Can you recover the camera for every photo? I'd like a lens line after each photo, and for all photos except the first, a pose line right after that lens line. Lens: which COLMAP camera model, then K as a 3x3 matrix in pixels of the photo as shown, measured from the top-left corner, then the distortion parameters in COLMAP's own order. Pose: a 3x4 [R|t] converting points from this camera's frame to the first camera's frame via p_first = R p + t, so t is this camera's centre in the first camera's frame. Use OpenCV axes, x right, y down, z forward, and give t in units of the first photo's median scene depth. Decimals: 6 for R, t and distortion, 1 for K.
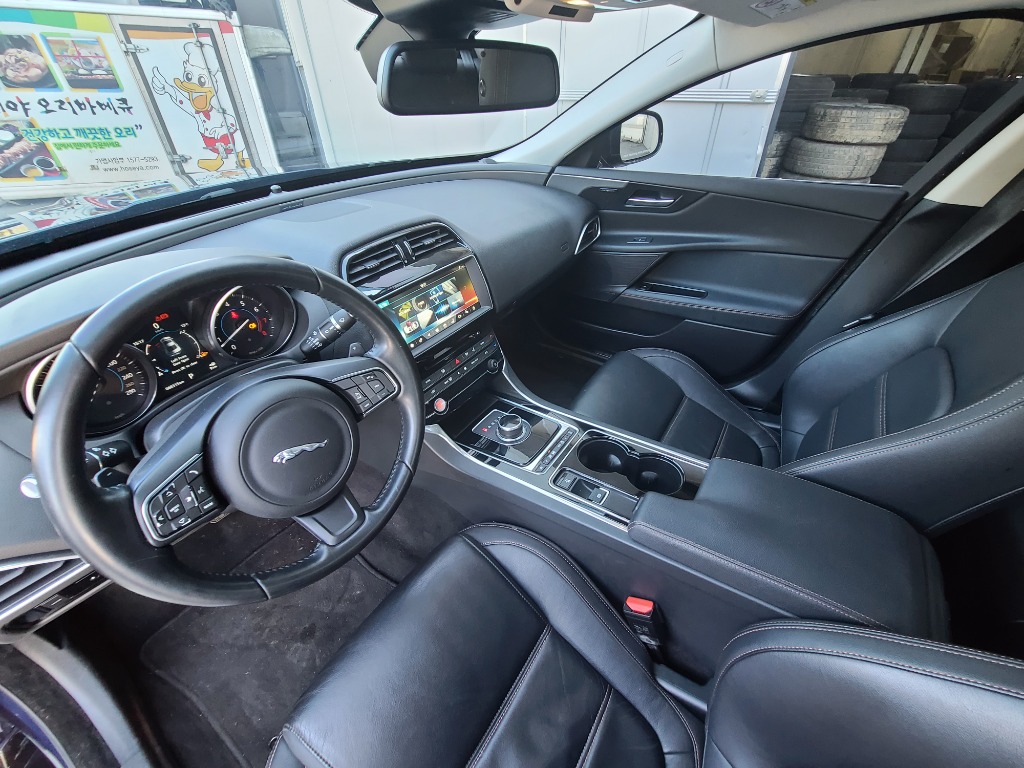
lens RADIAL K [[419.8, 0, 512.9], [0, 419.8, 383.6], [0, 0, 1]] dist [-0.002397, -0.000113]
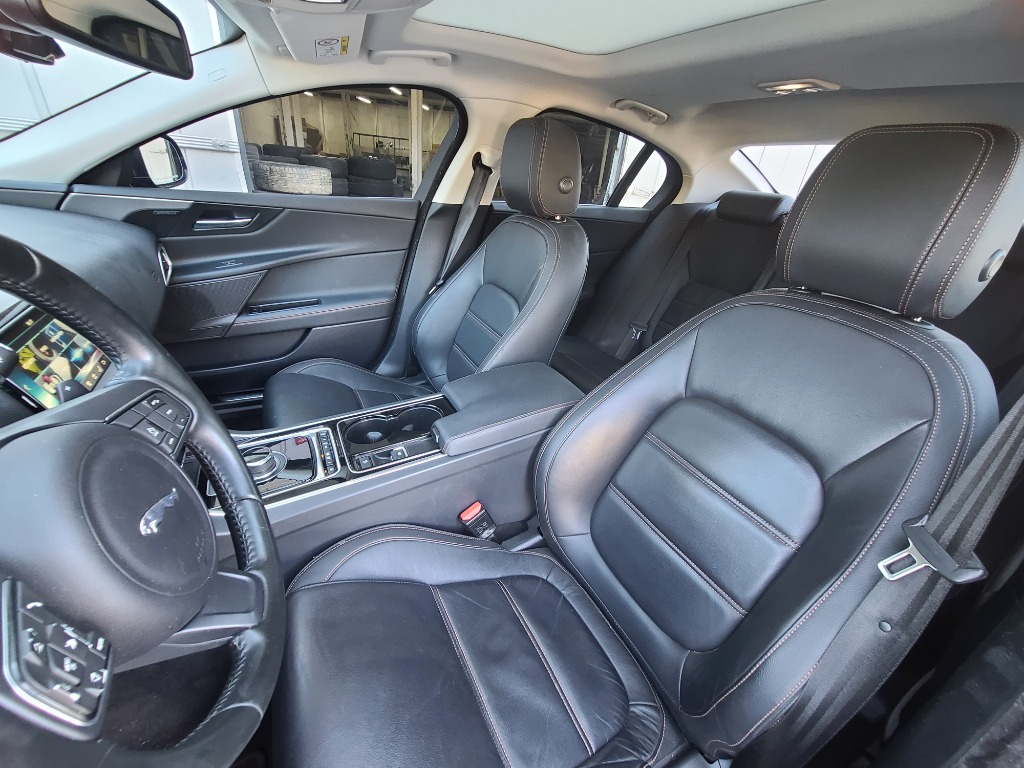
lens RADIAL K [[419.8, 0, 512.9], [0, 419.8, 383.6], [0, 0, 1]] dist [-0.002397, -0.000113]
pose [[0.449056, -0.351416, 0.821496, -0.349880], [0.450879, 0.882888, 0.131214, 0.073044], [-0.771400, 0.311473, 0.554912, 0.096048]]
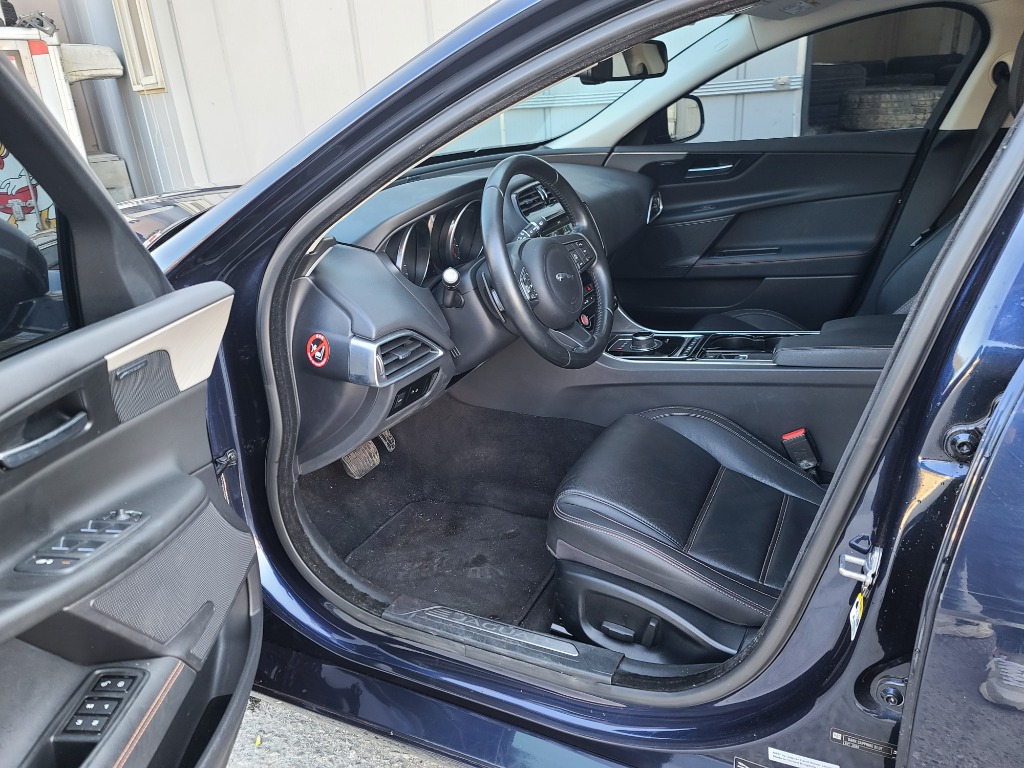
lens RADIAL K [[756.0, 0, 514.5], [0, 756.0, 400.0], [0, 0, 1]] dist [0.079554, -0.073563]
pose [[0.987079, -0.105394, 0.120692, -0.521357], [0.132268, 0.961097, -0.242481, 0.603763], [-0.090441, 0.255312, 0.962620, -0.743921]]
